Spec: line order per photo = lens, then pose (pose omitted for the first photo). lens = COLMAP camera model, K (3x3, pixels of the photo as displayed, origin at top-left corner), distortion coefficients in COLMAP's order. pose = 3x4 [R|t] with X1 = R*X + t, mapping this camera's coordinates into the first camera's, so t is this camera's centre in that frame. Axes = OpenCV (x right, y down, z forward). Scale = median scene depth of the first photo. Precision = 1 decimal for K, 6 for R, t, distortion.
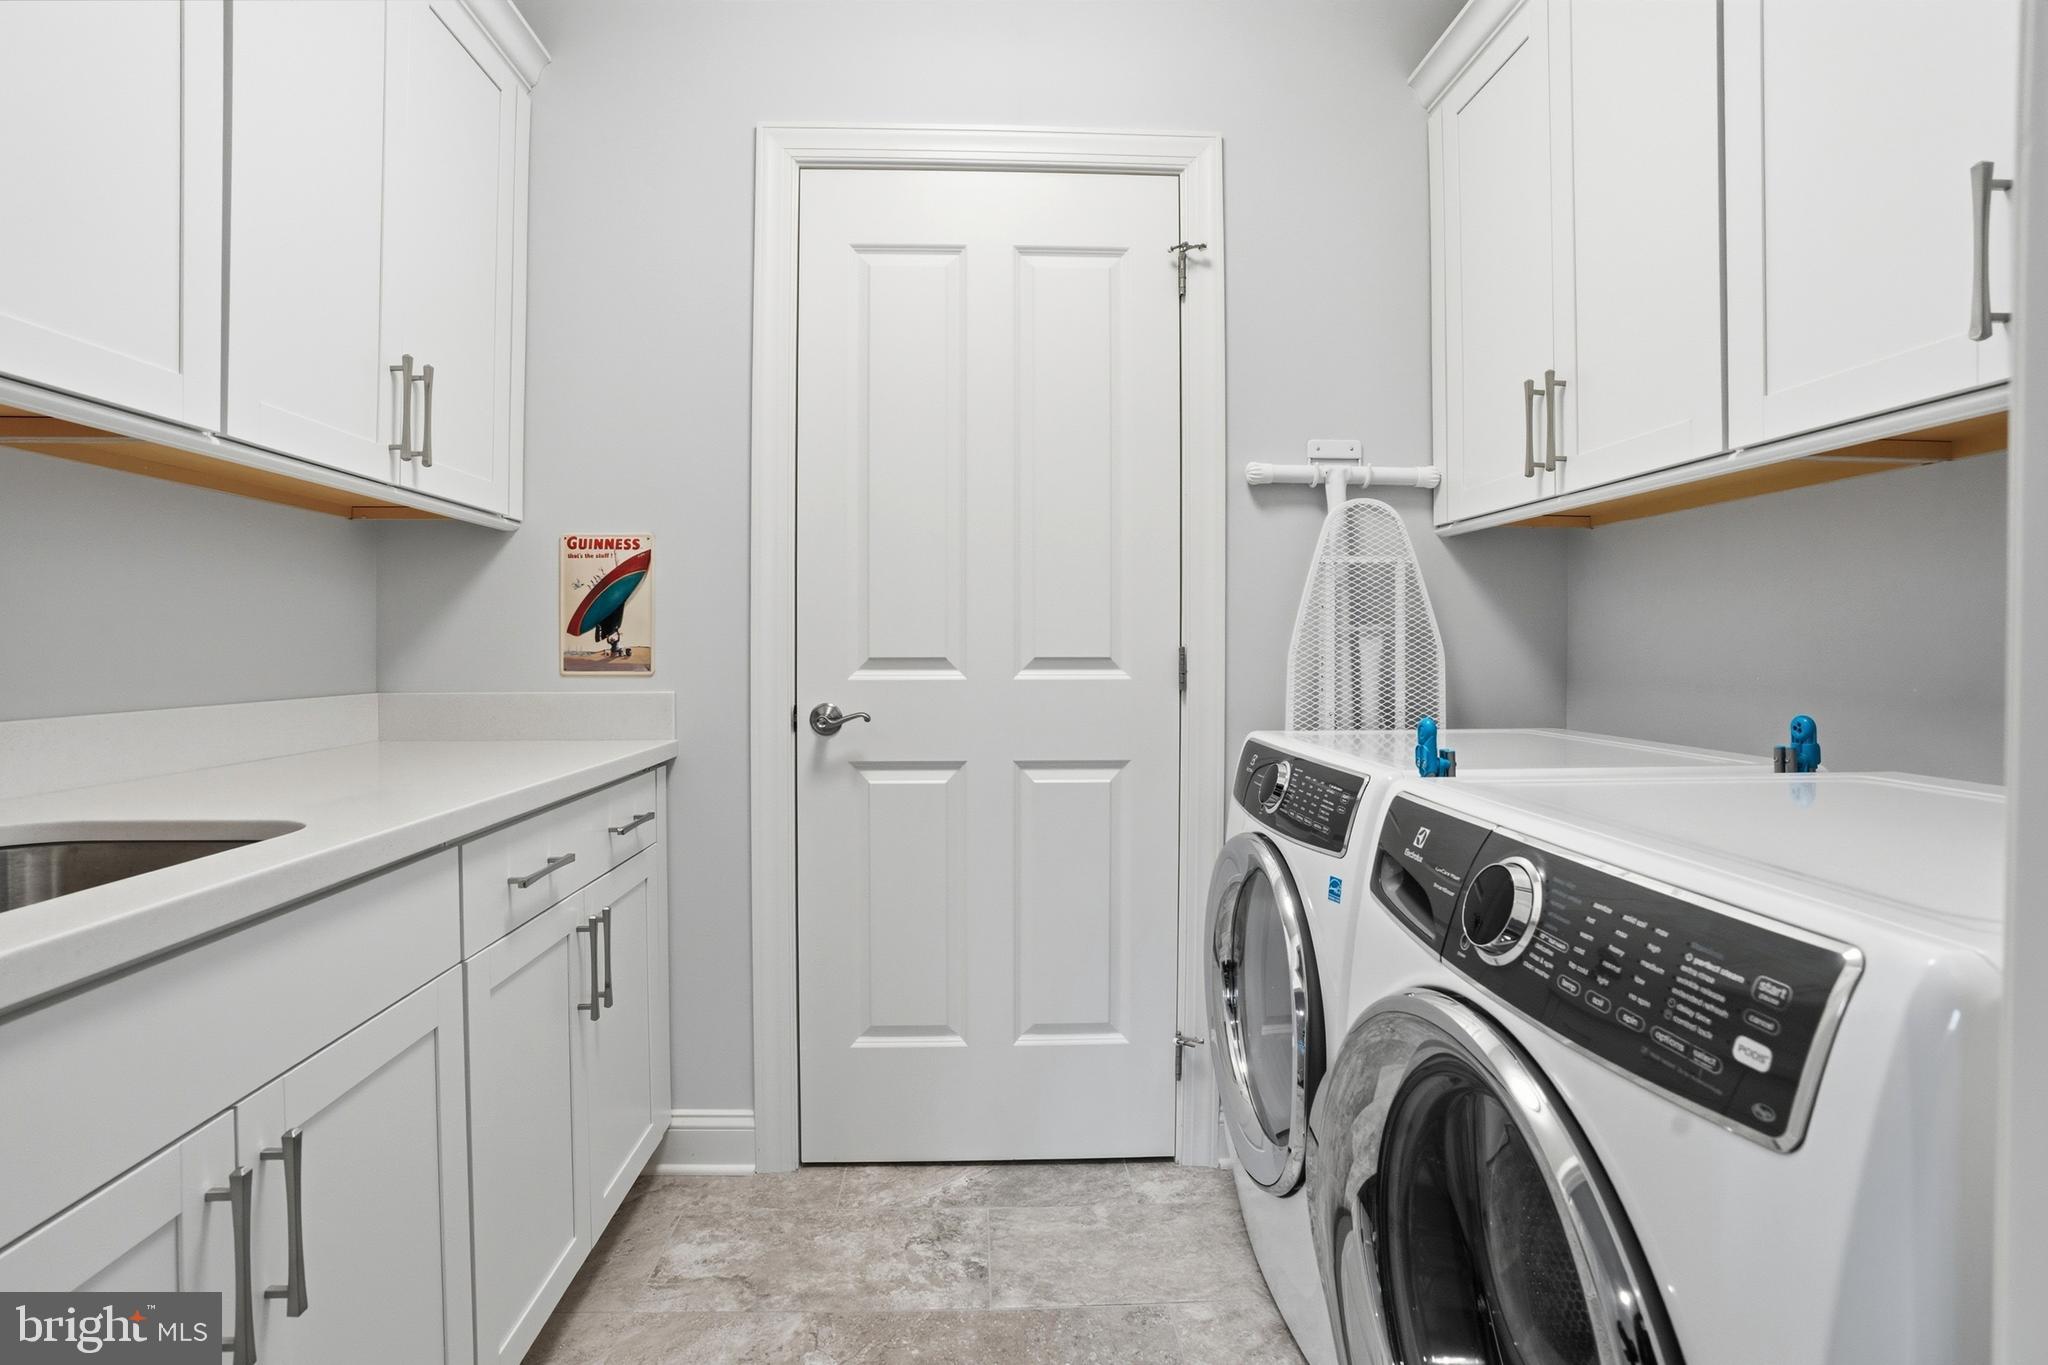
lens RADIAL K [[973.3, 0, 1022.0], [0, 973.3, 647.7], [0, 0, 1]] dist [-0.064532, 0.026028]
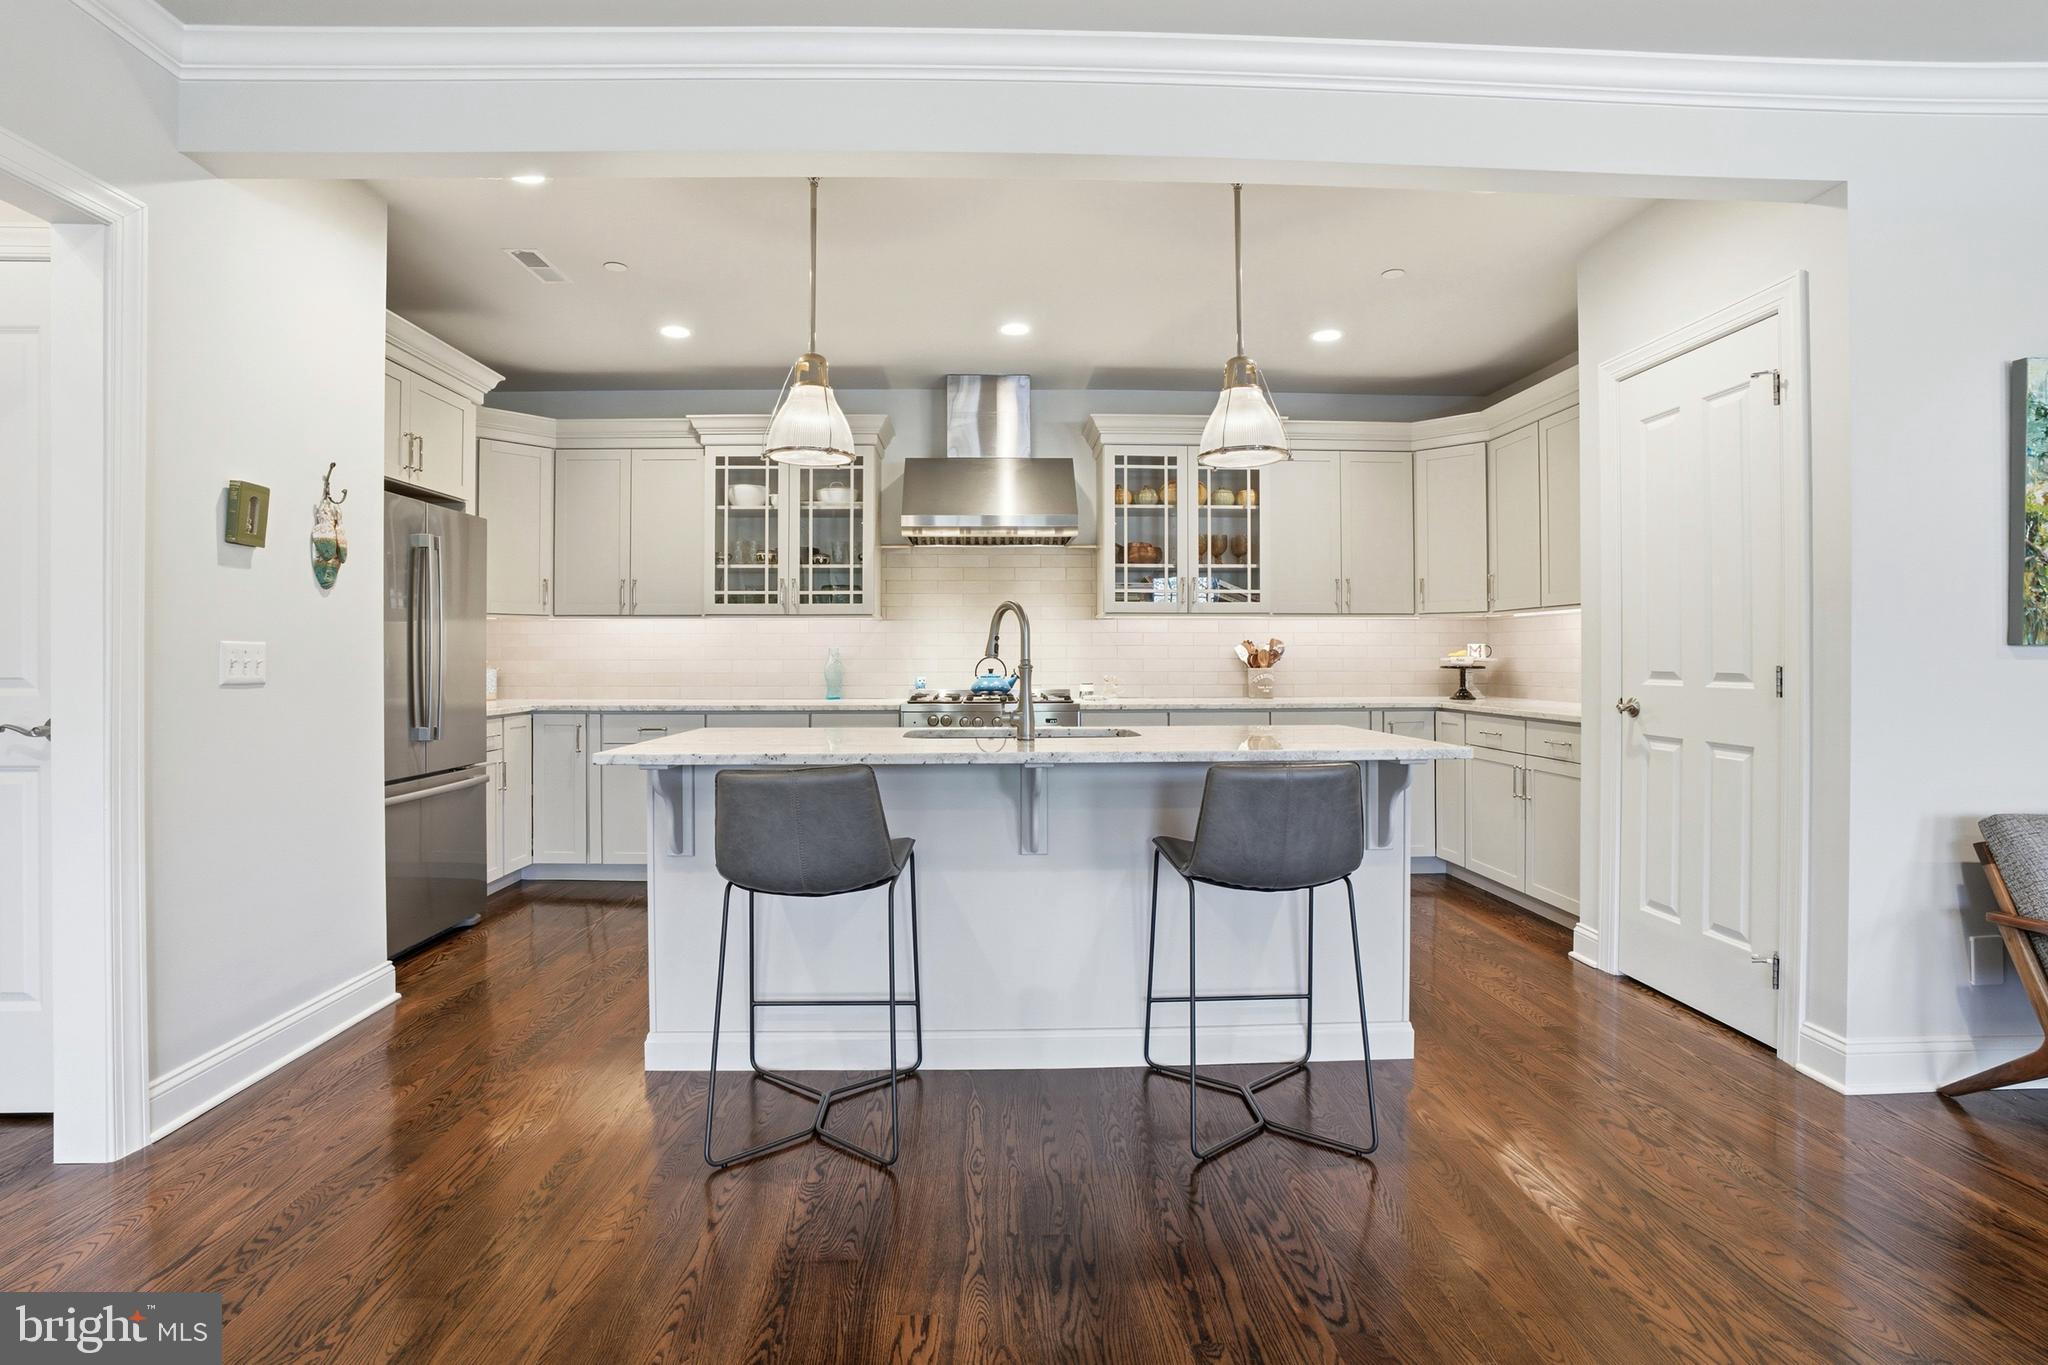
lens RADIAL K [[972.5, 0, 1008.1], [0, 972.5, 663.4], [0, 0, 1]] dist [-0.064830, 0.025559]
pose [[-0.016907, 0.005442, -0.999842, 1.484977], [-0.006557, 0.999963, 0.005553, -0.005507], [0.999836, 0.006650, -0.016870, -0.047242]]
